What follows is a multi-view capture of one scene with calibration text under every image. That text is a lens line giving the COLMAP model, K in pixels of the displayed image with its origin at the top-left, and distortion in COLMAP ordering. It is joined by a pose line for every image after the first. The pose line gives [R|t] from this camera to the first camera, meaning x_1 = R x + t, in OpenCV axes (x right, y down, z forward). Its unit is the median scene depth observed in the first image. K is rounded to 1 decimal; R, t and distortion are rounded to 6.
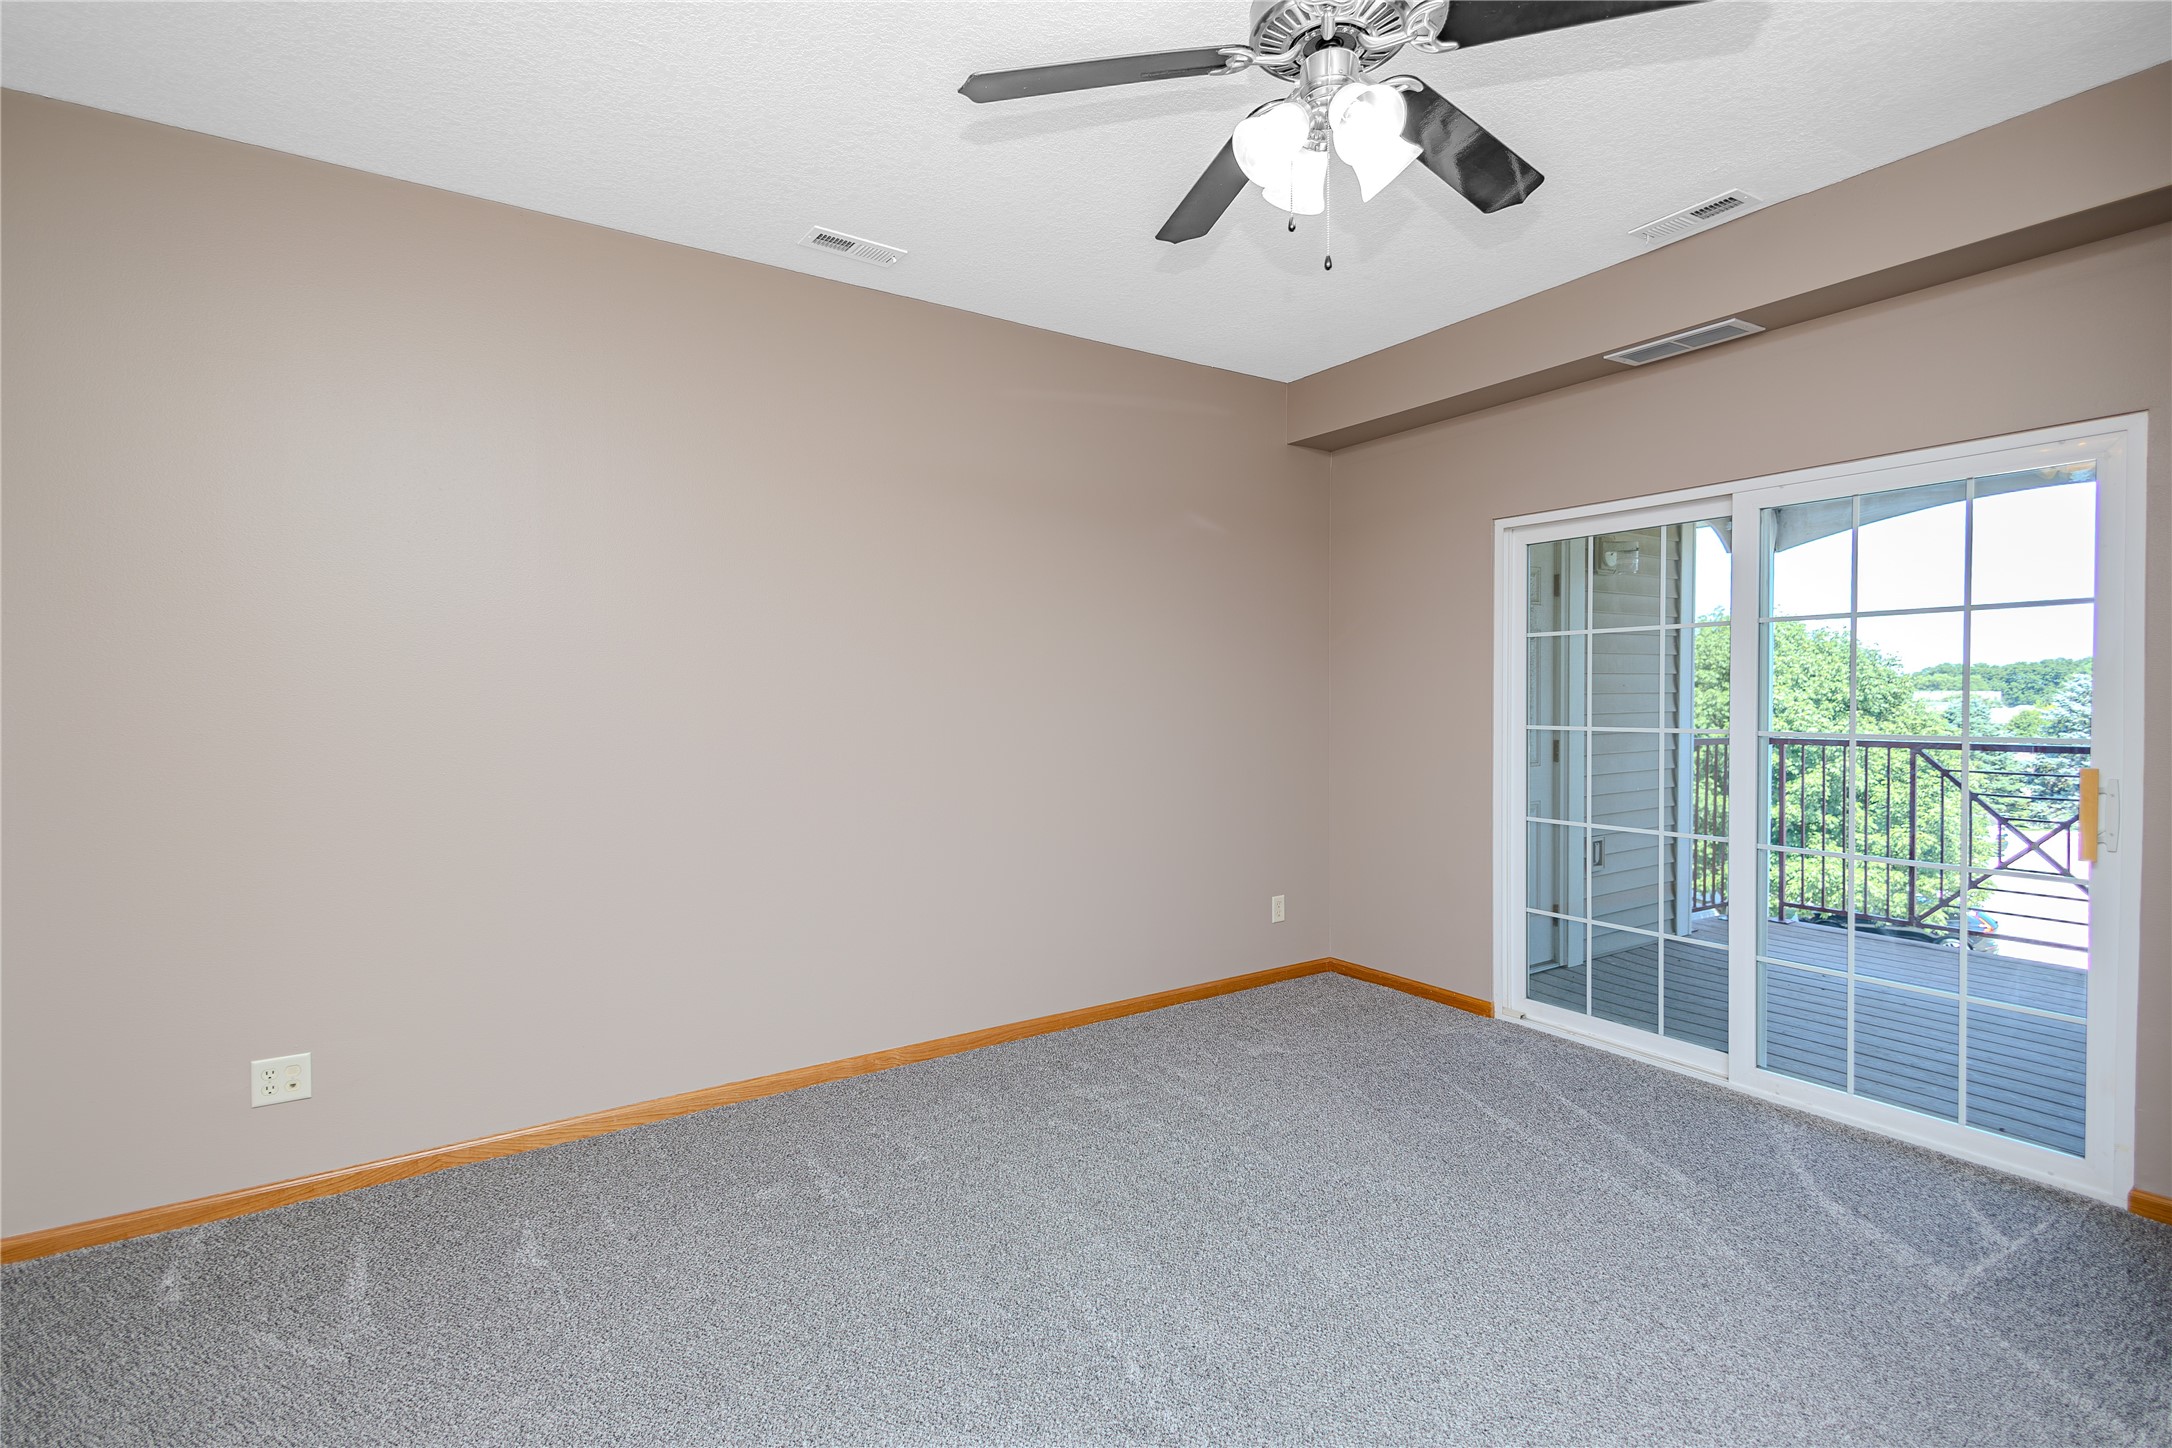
lens RADIAL K [[994.2, 0, 1072.0], [0, 994.2, 727.0], [0, 0, 1]] dist [0.013149, -0.000038]
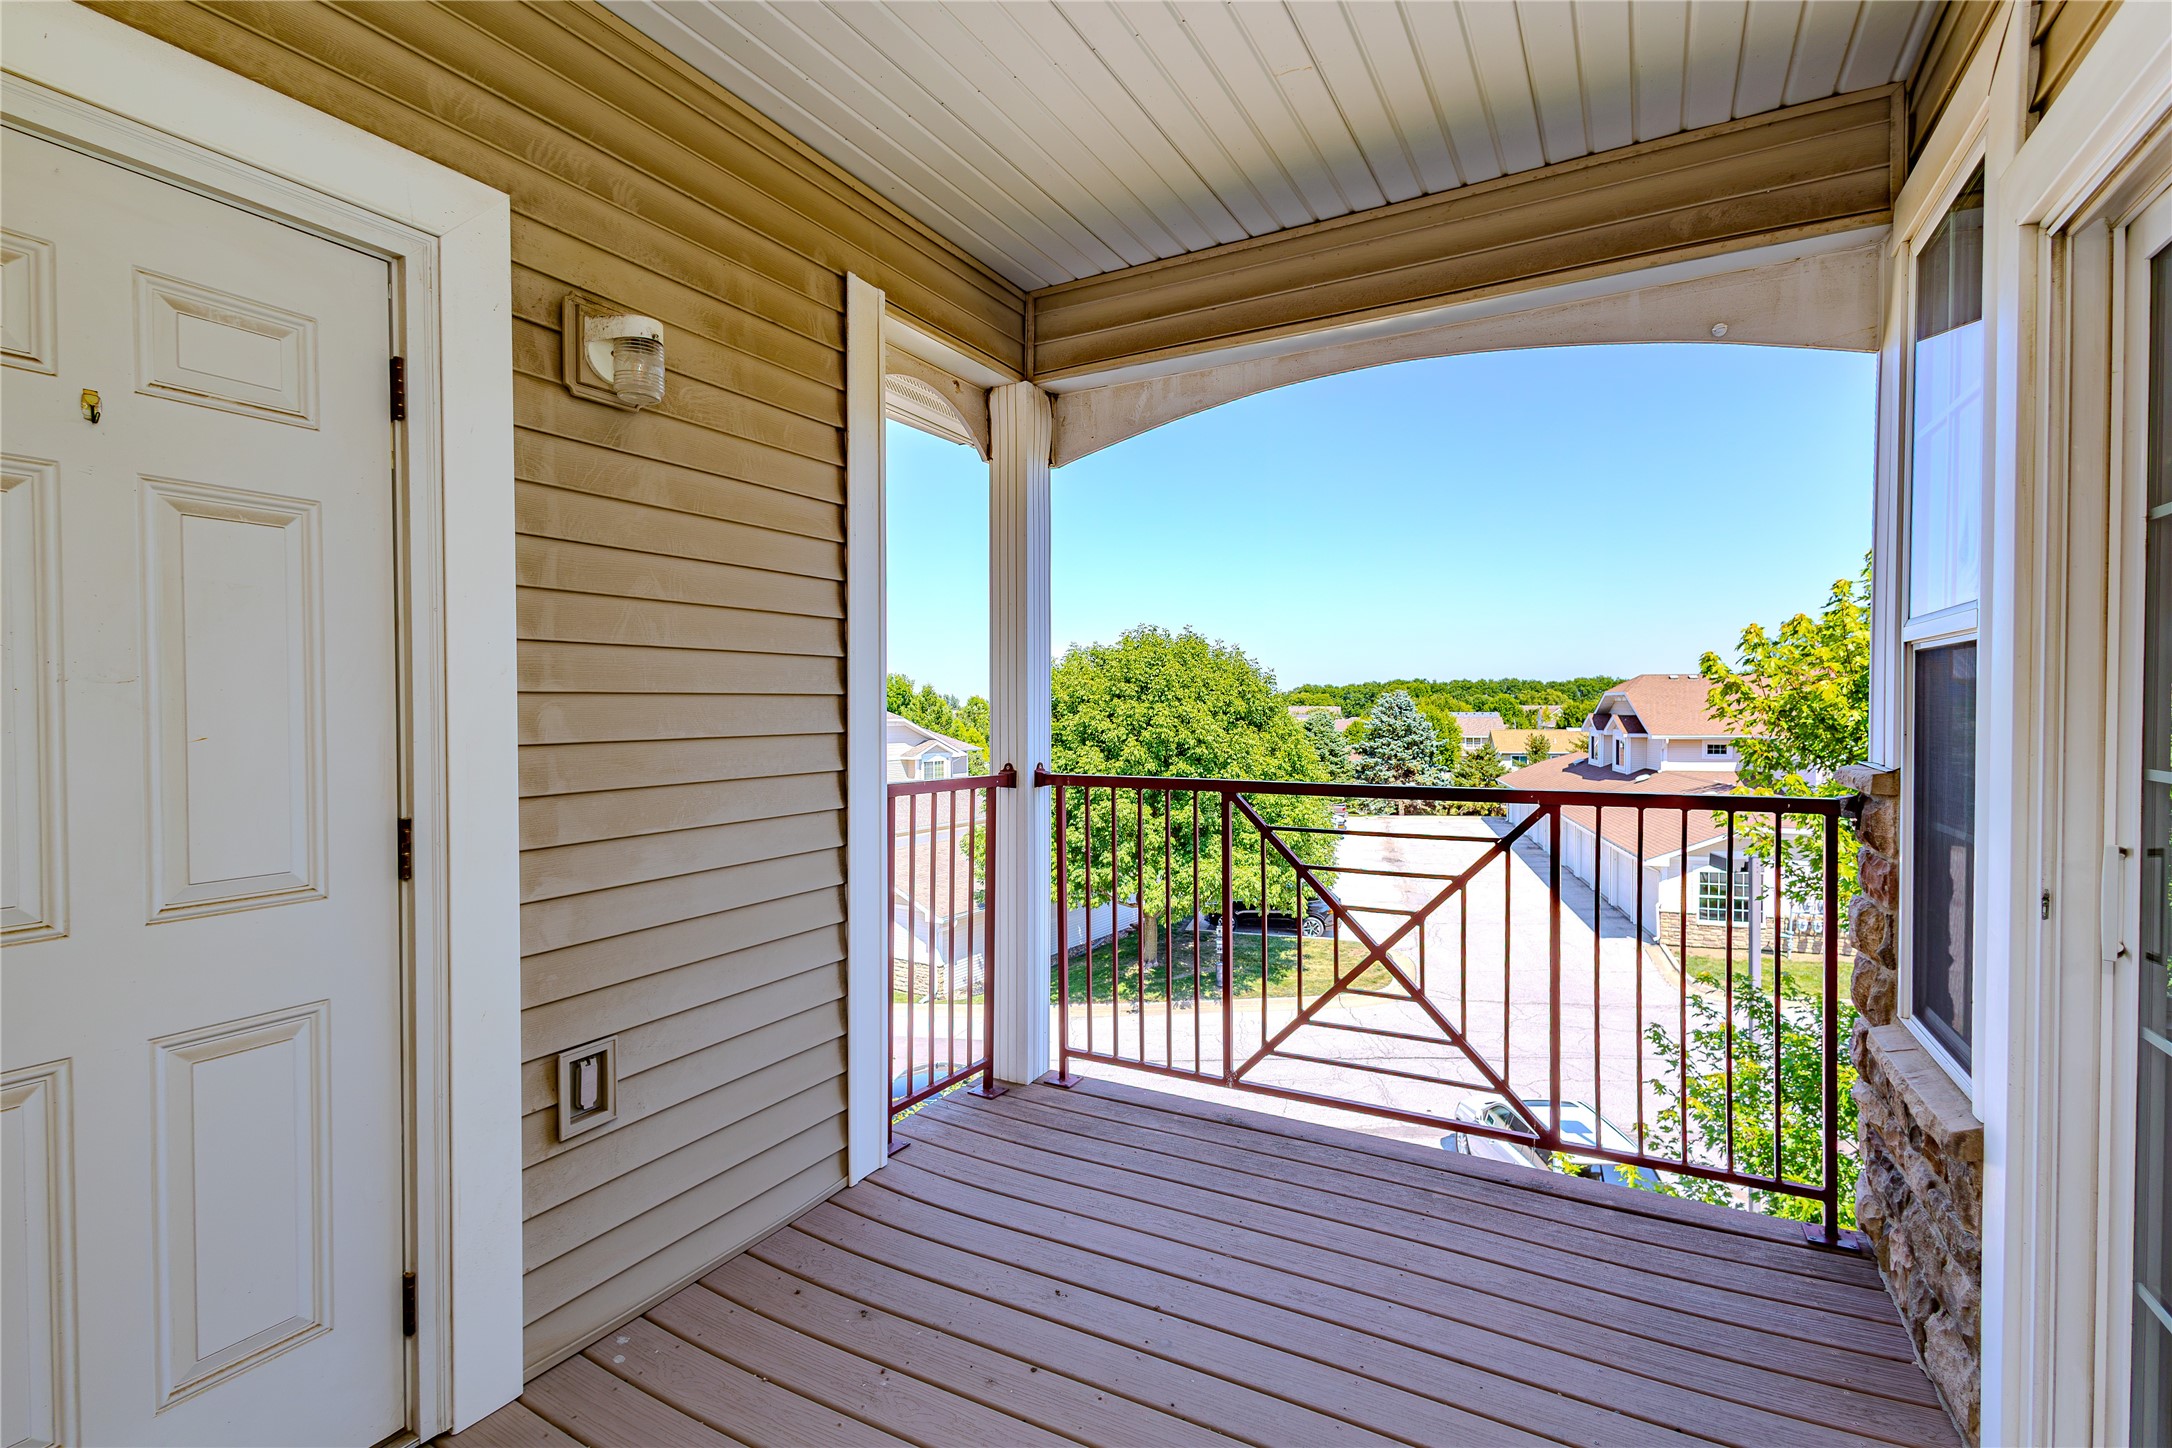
lens RADIAL K [[994.2, 0, 1086.2], [0, 994.2, 727.1], [0, 0, 1]] dist [0.013149, -0.000038]
pose [[0.879959, -0.002276, 0.475044, 0.109829], [0.007080, 0.999940, -0.008325, -0.002770], [-0.474997, 0.010689, 0.879923, 0.117747]]
